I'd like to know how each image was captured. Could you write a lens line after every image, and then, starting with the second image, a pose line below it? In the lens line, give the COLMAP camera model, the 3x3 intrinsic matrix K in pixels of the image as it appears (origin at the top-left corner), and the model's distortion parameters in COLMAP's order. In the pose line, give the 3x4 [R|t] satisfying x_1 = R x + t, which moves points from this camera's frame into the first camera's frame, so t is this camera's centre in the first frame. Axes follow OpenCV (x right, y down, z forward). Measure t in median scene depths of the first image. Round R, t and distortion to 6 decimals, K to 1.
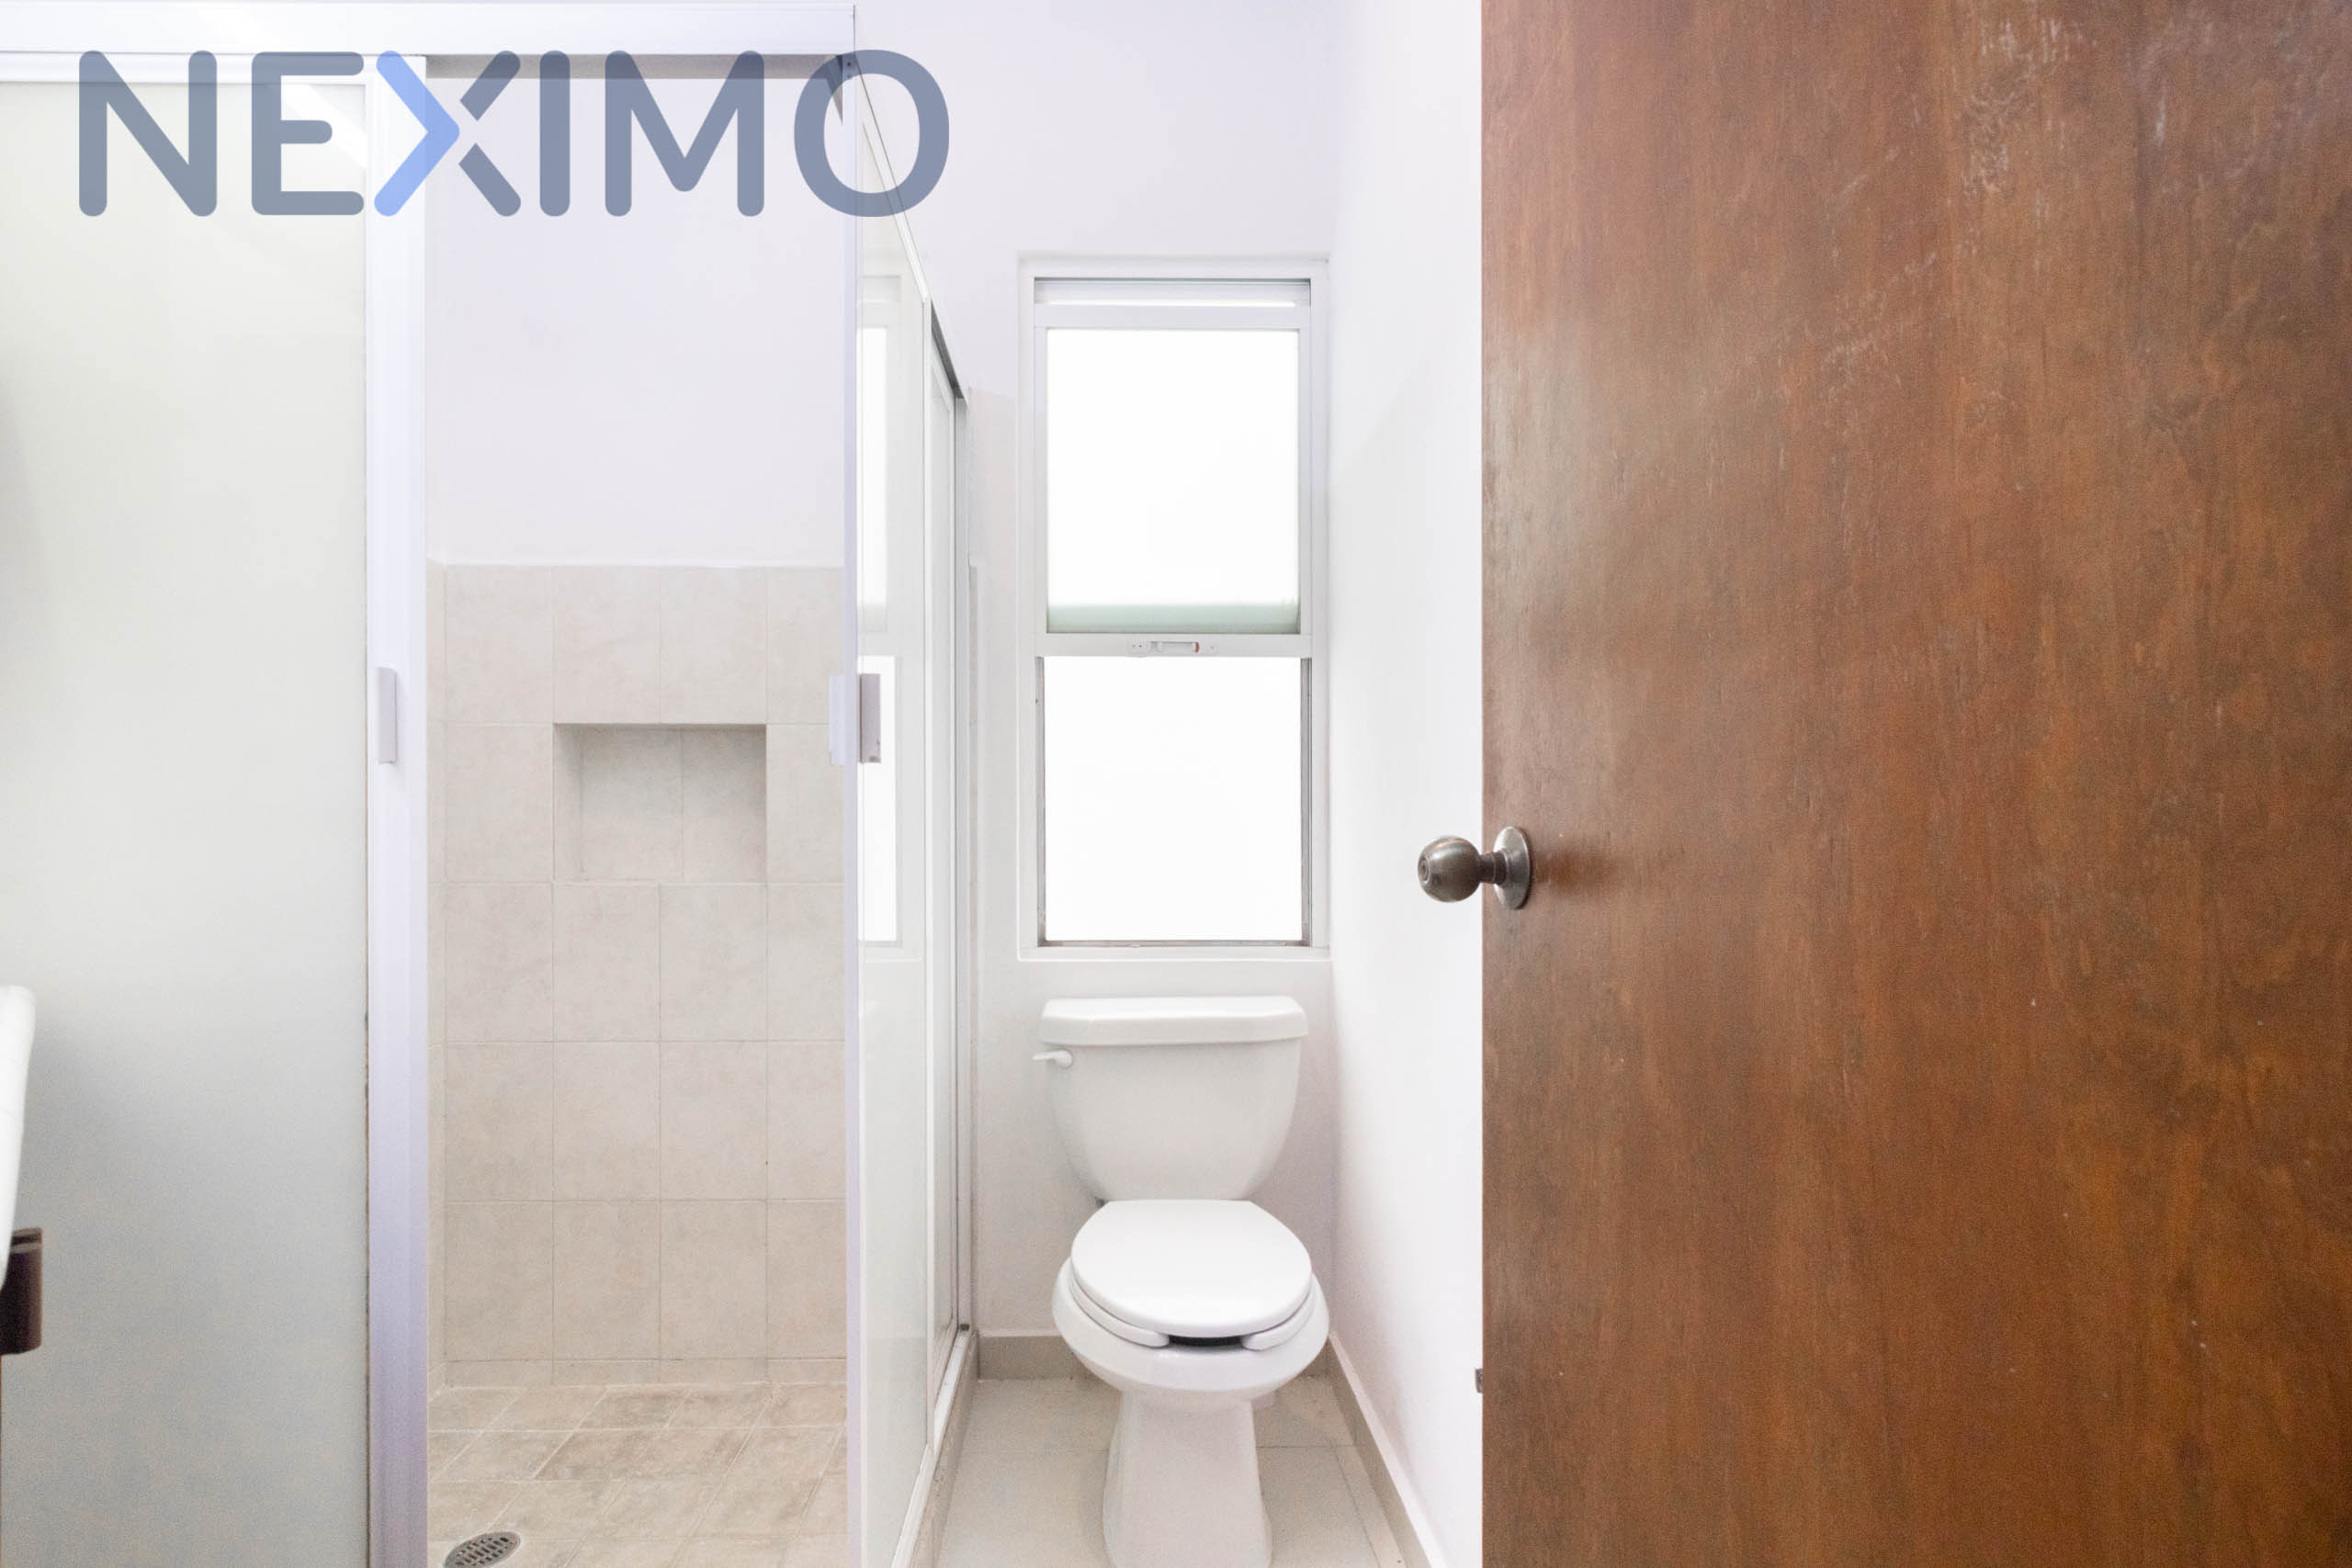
lens RADIAL K [[1101.3, 0, 1167.5], [0, 1101.3, 834.3], [0, 0, 1]] dist [0.000049, 0.000064]
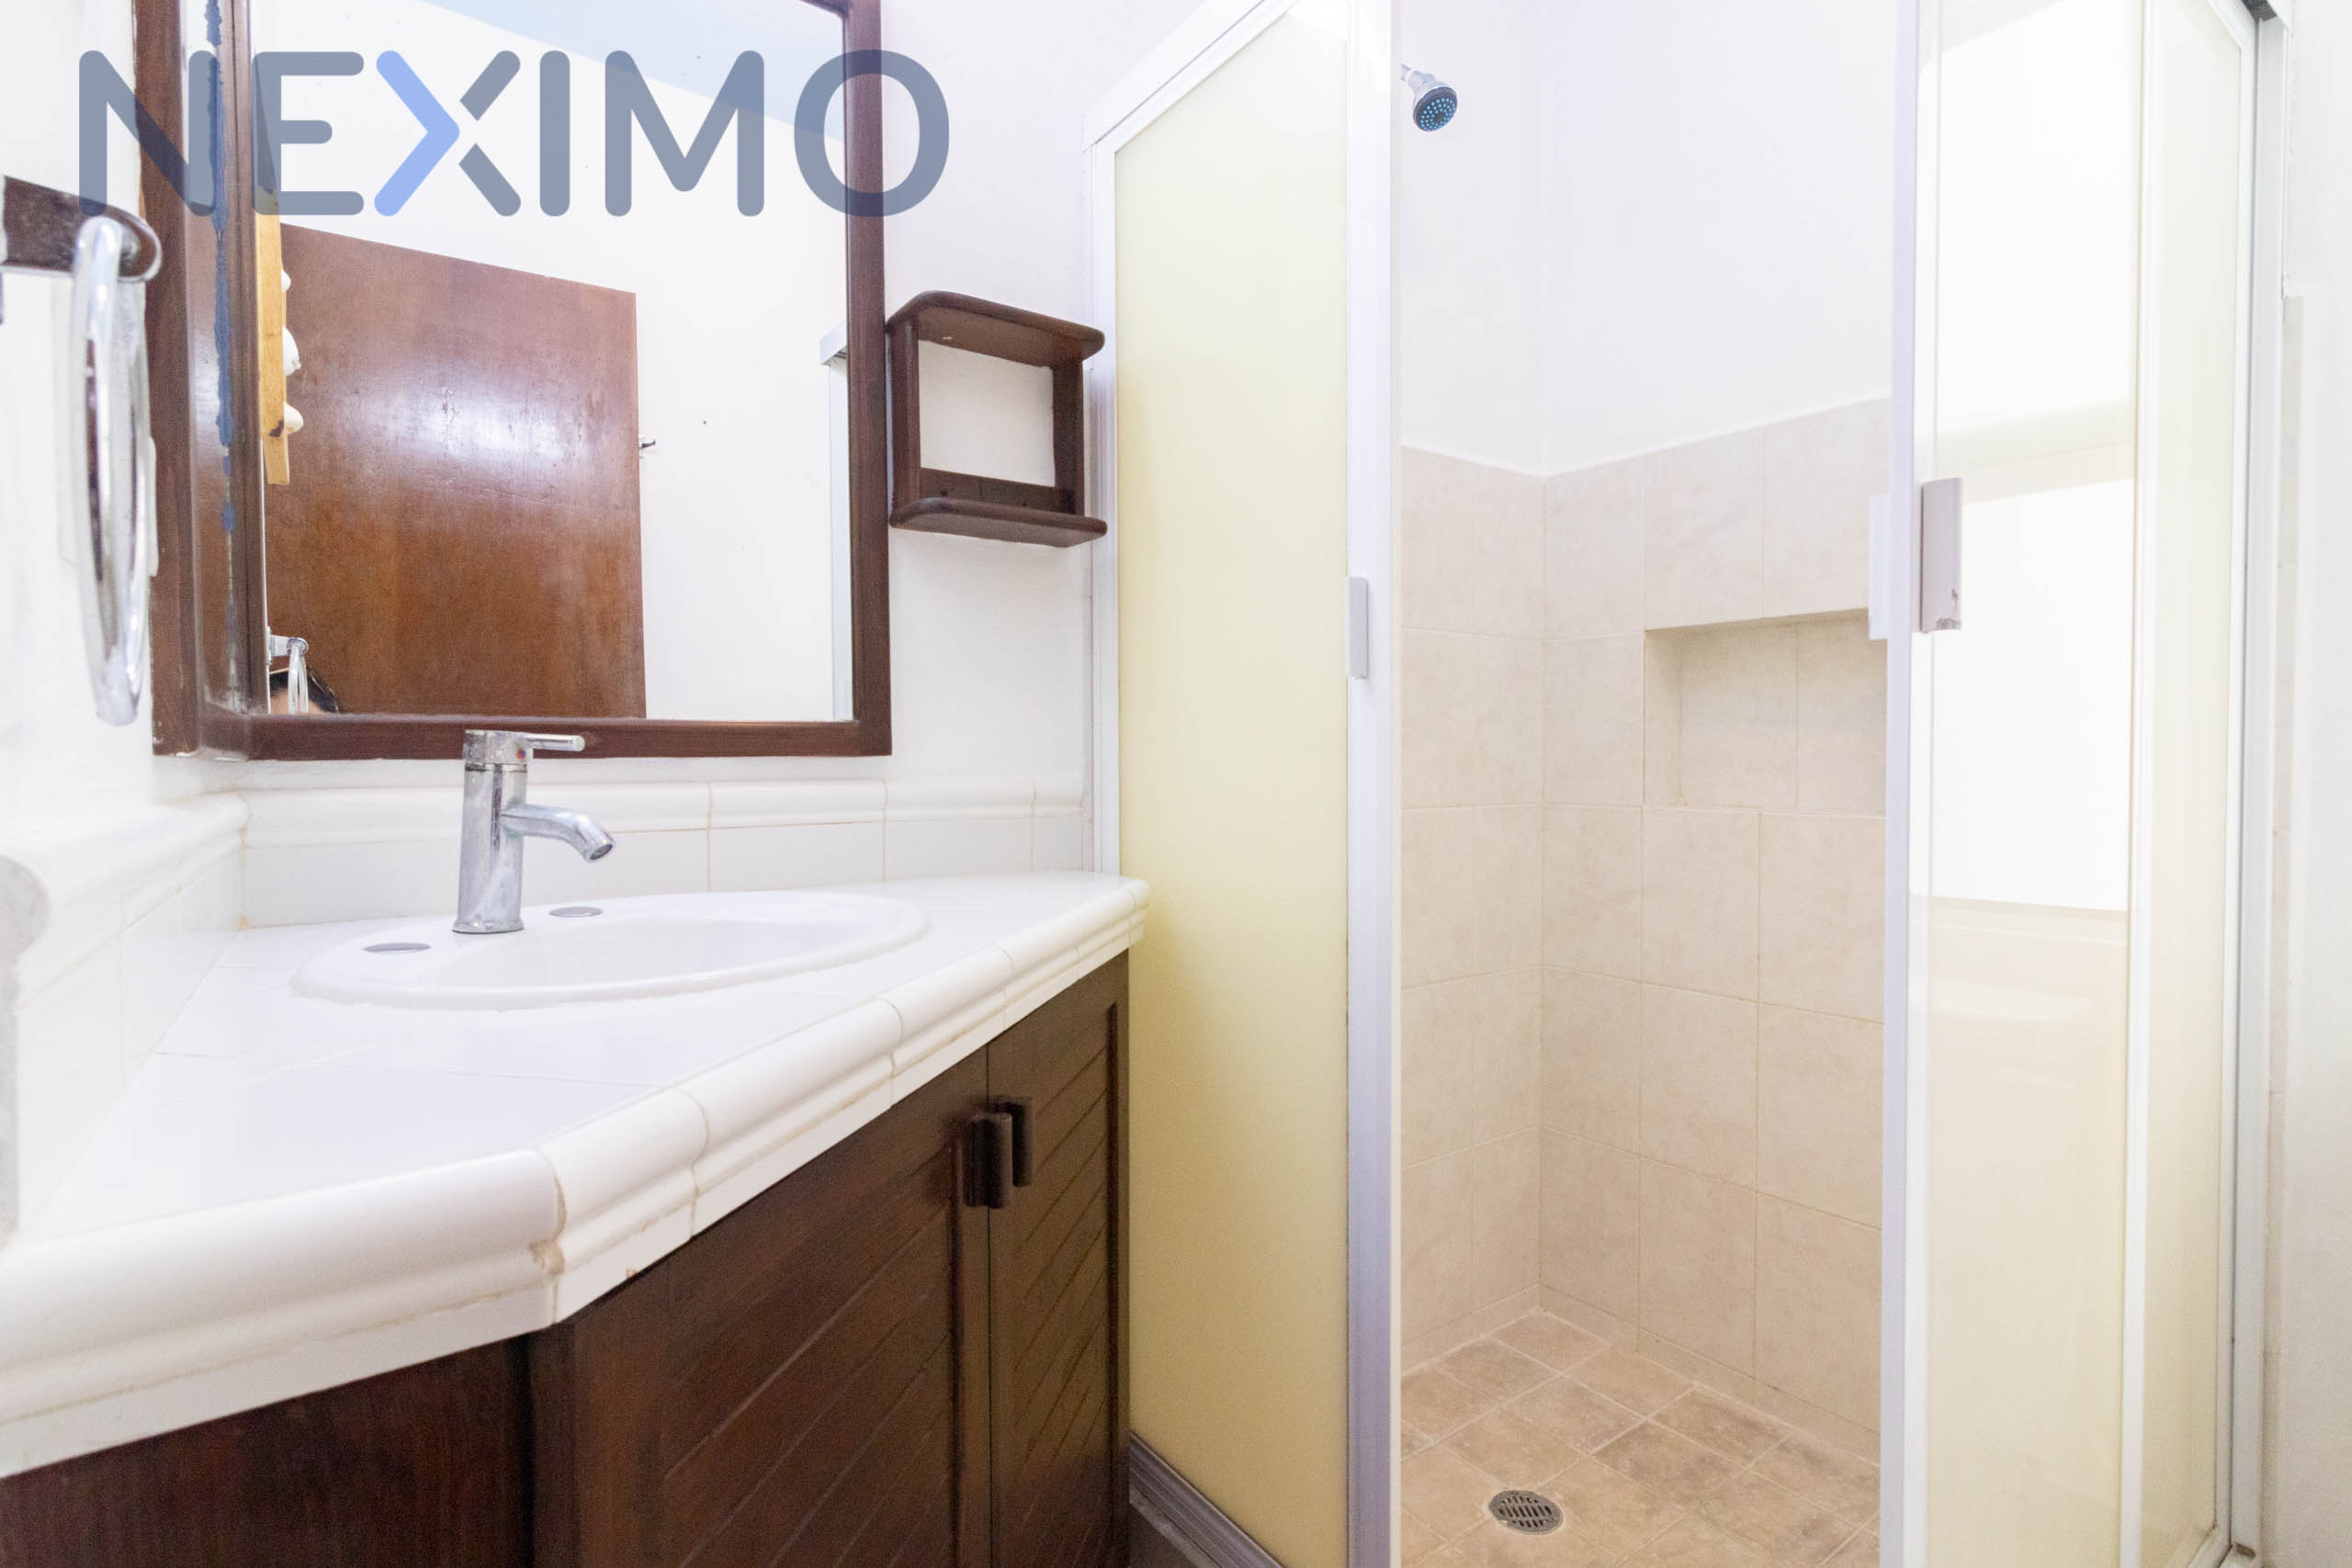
lens RADIAL K [[1123.6, 0, 1176.0], [0, 1123.6, 784.0], [0, 0, 1]] dist [-0.001749, -0.000849]
pose [[0.541956, 0.017957, -0.840215, 0.011711], [0.004595, 0.999693, 0.024329, 0.001280], [0.840394, -0.017046, 0.541707, 0.193558]]
